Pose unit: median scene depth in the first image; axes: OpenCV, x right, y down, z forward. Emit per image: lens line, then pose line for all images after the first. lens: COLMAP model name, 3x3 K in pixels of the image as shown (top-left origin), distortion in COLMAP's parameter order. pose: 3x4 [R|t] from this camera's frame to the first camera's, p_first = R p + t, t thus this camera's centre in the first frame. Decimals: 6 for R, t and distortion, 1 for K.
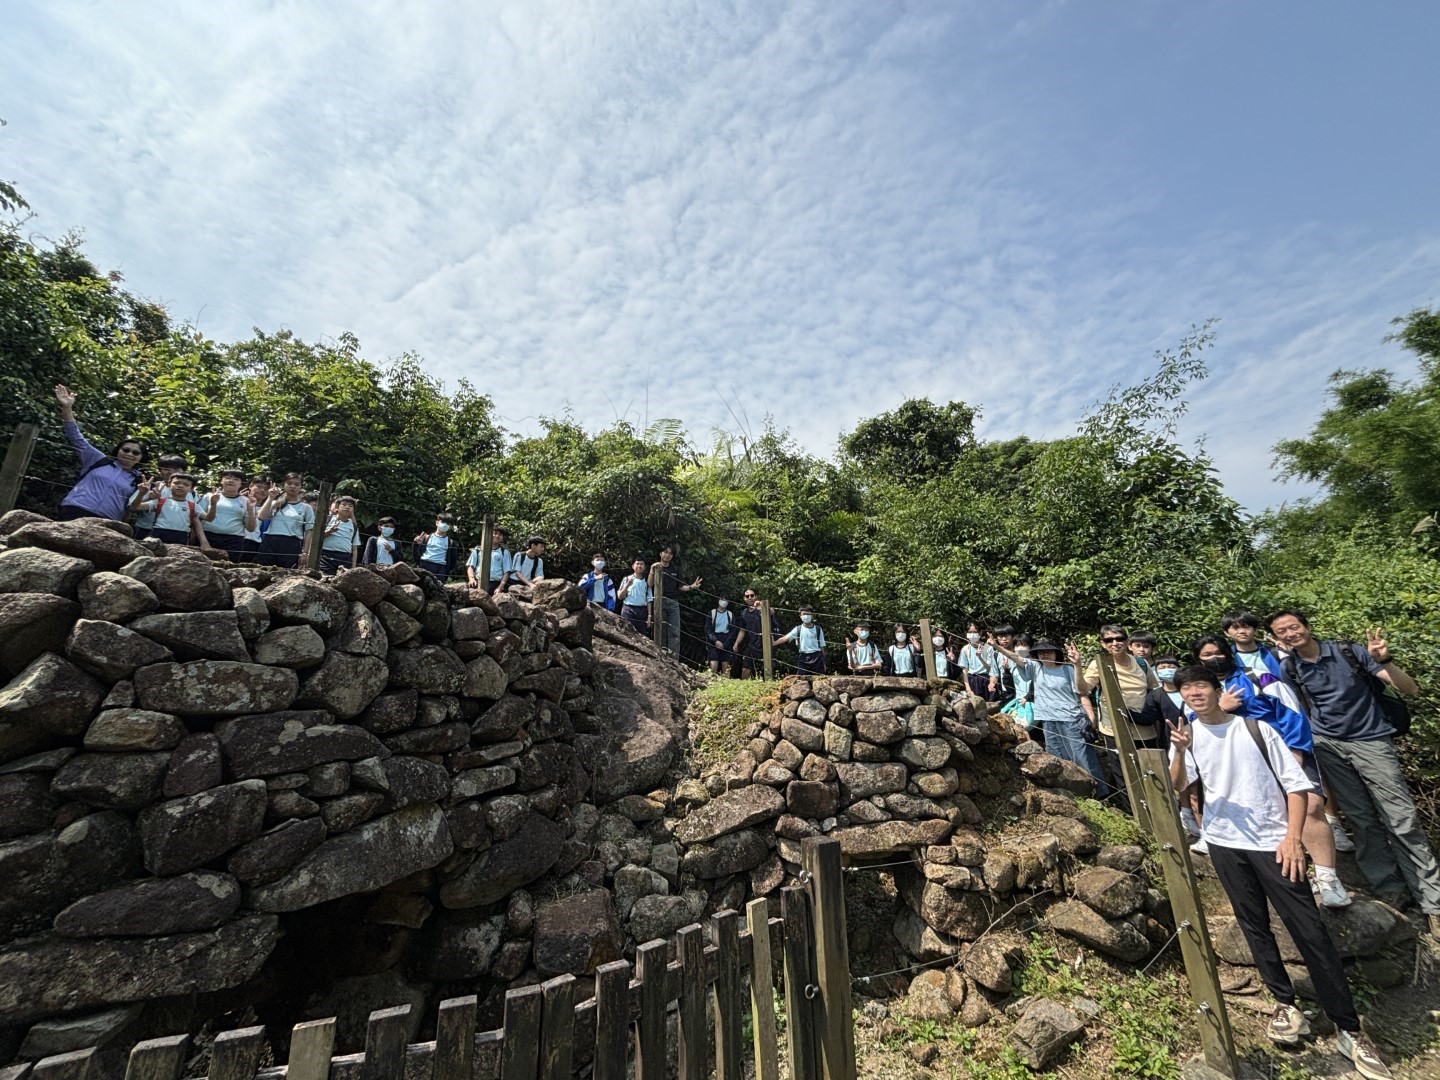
lens RADIAL K [[578.3, 0, 720.0], [0, 578.3, 540.0], [0, 0, 1]] dist [-0.000705, -0.000263]
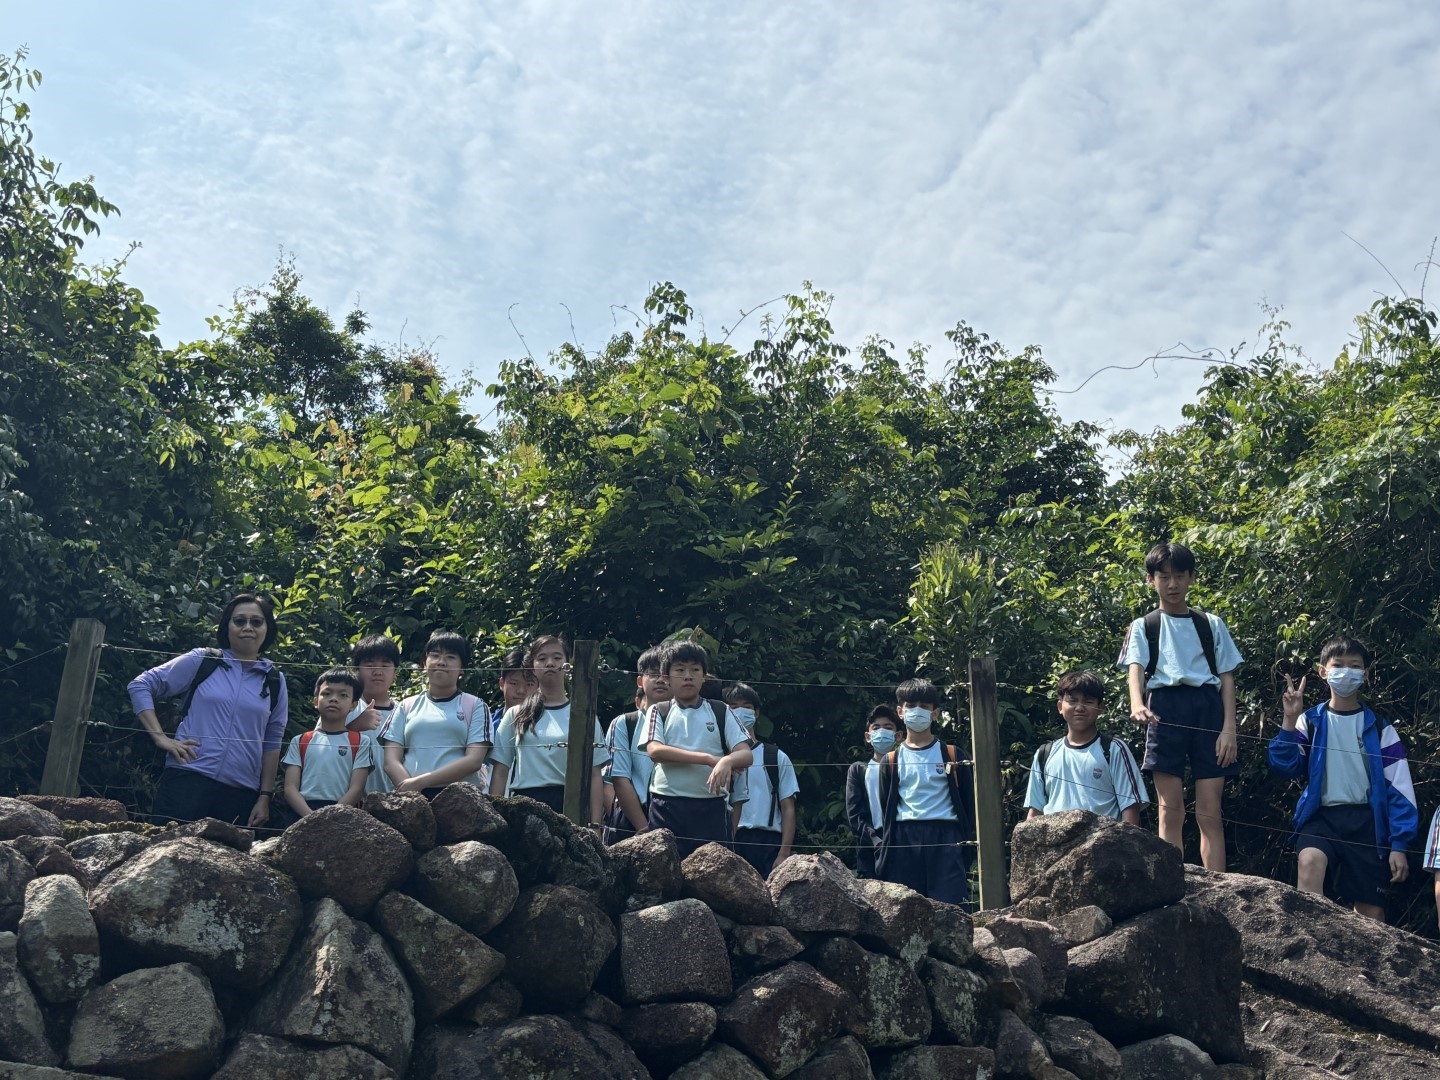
lens RADIAL K [[1674.4, 0, 720.0], [0, 1674.4, 540.0], [0, 0, 1]] dist [0.152656, -0.320221]
pose [[0.780816, -0.201452, -0.591391, 0.079968], [0.126932, 0.977998, -0.165556, 0.029397], [0.611731, 0.054202, 0.789207, 0.088331]]
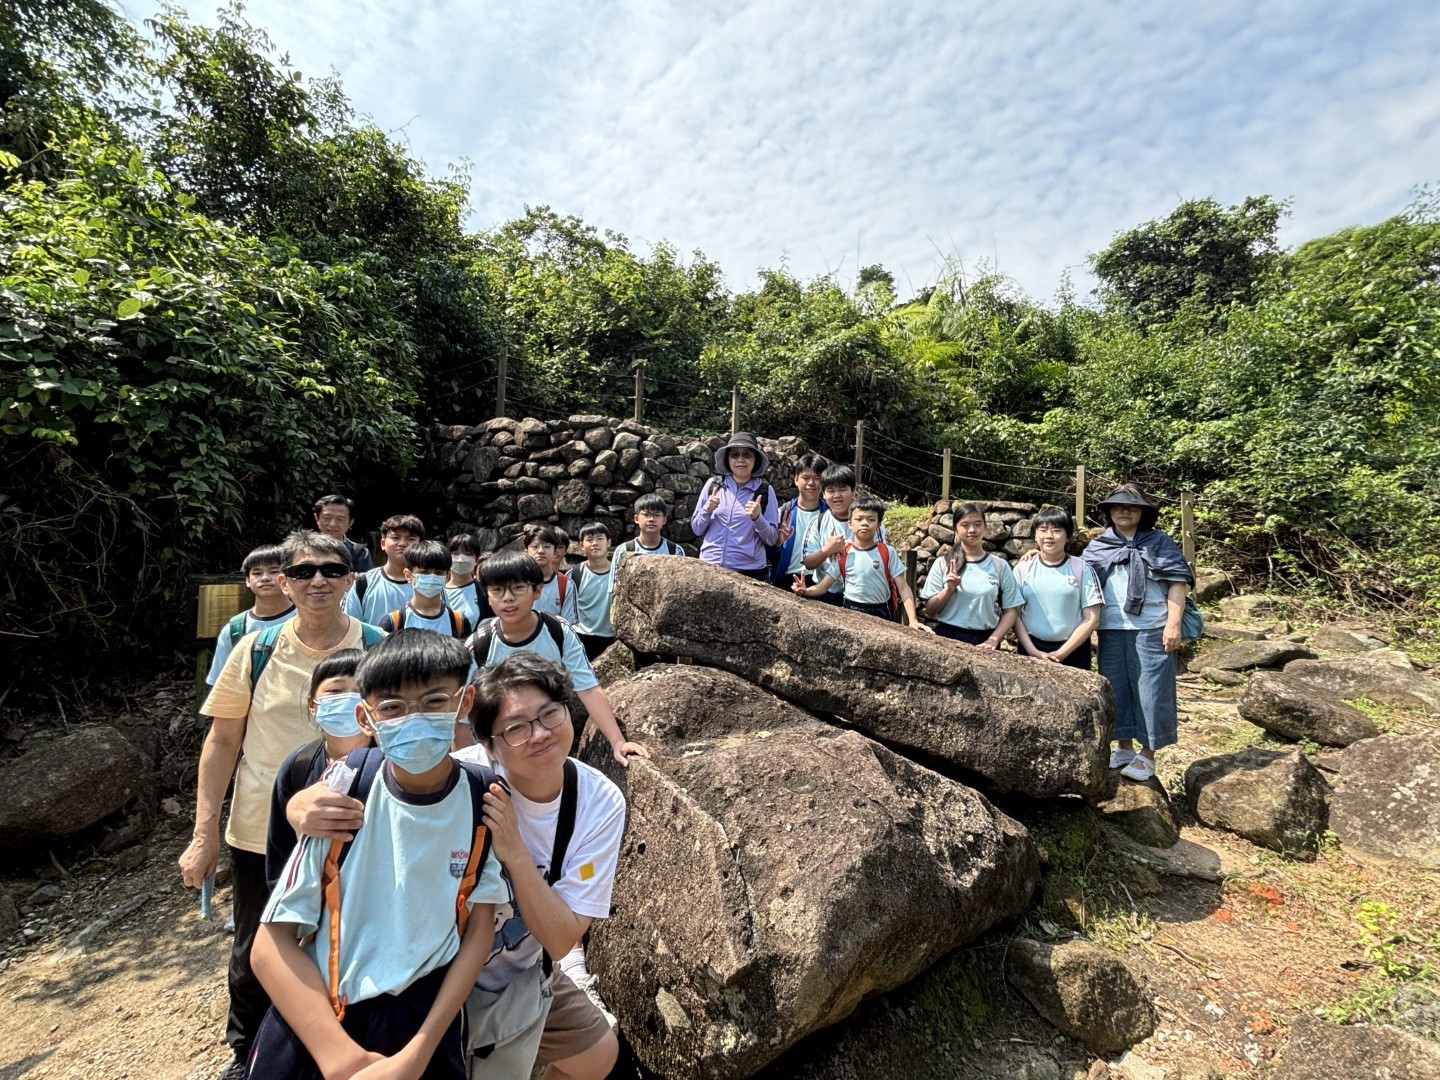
lens RADIAL K [[614.0, 0, 720.0], [0, 614.0, 540.0], [0, 0, 1]] dist [0.040190, -0.000074]
pose [[0.941933, 0.059277, -0.330527, 0.064031], [0.027878, 0.967095, 0.252884, -0.051756], [0.334641, -0.247414, 0.909286, -0.393097]]
